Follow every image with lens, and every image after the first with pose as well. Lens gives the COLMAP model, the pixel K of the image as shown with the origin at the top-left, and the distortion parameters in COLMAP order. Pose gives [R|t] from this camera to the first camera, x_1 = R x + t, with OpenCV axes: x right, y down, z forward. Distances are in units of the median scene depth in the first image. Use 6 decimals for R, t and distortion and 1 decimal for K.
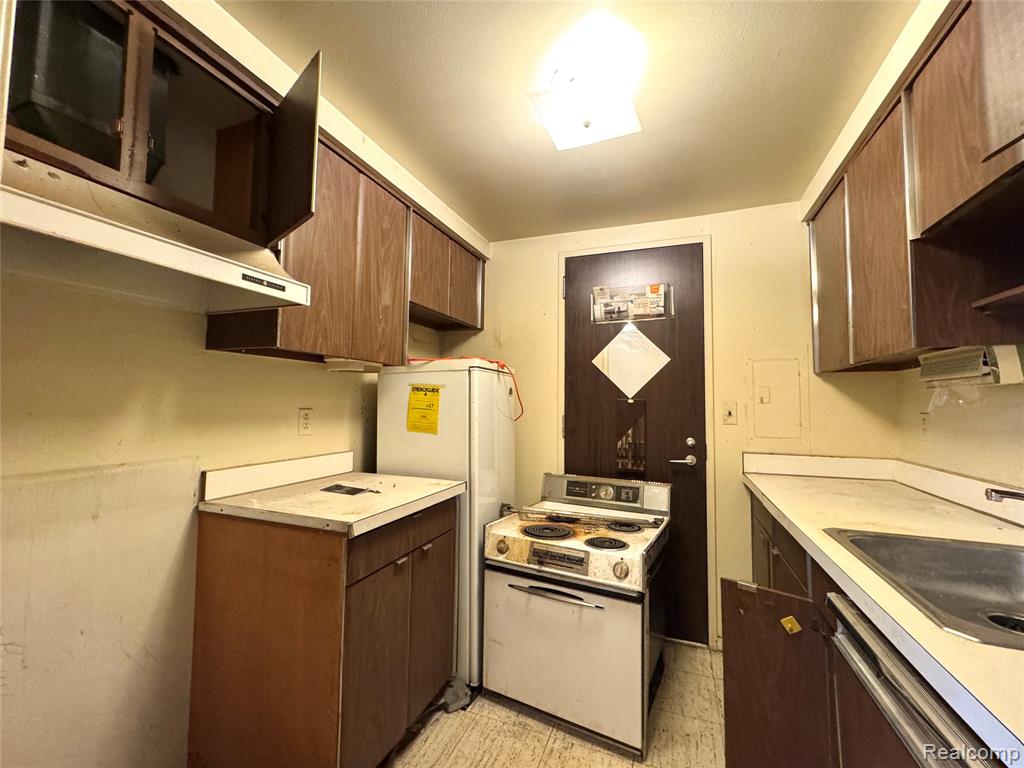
lens RADIAL K [[422.6, 0, 512.0], [0, 422.6, 384.0], [0, 0, 1]] dist [-0.003441, -0.000152]
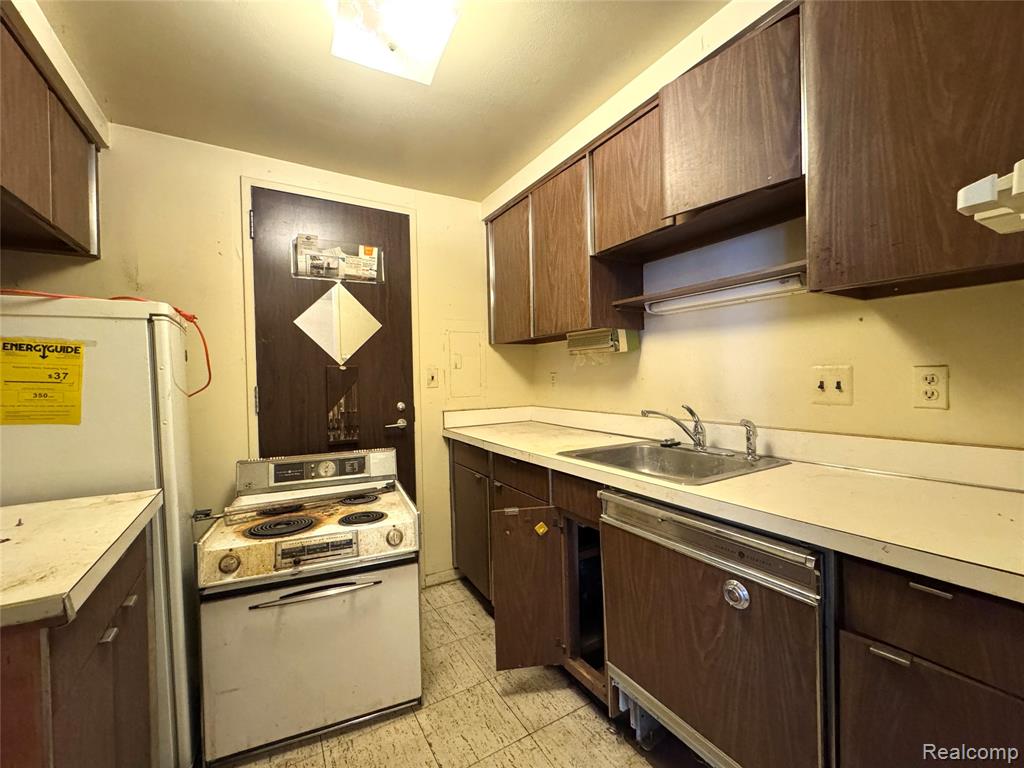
lens RADIAL K [[422.6, 0, 512.0], [0, 422.6, 384.0], [0, 0, 1]] dist [-0.003441, -0.000152]
pose [[0.618225, -0.036621, 0.785147, -0.264203], [-0.013463, 0.998274, 0.057163, 0.021313], [-0.785886, -0.045910, 0.616665, 0.159839]]
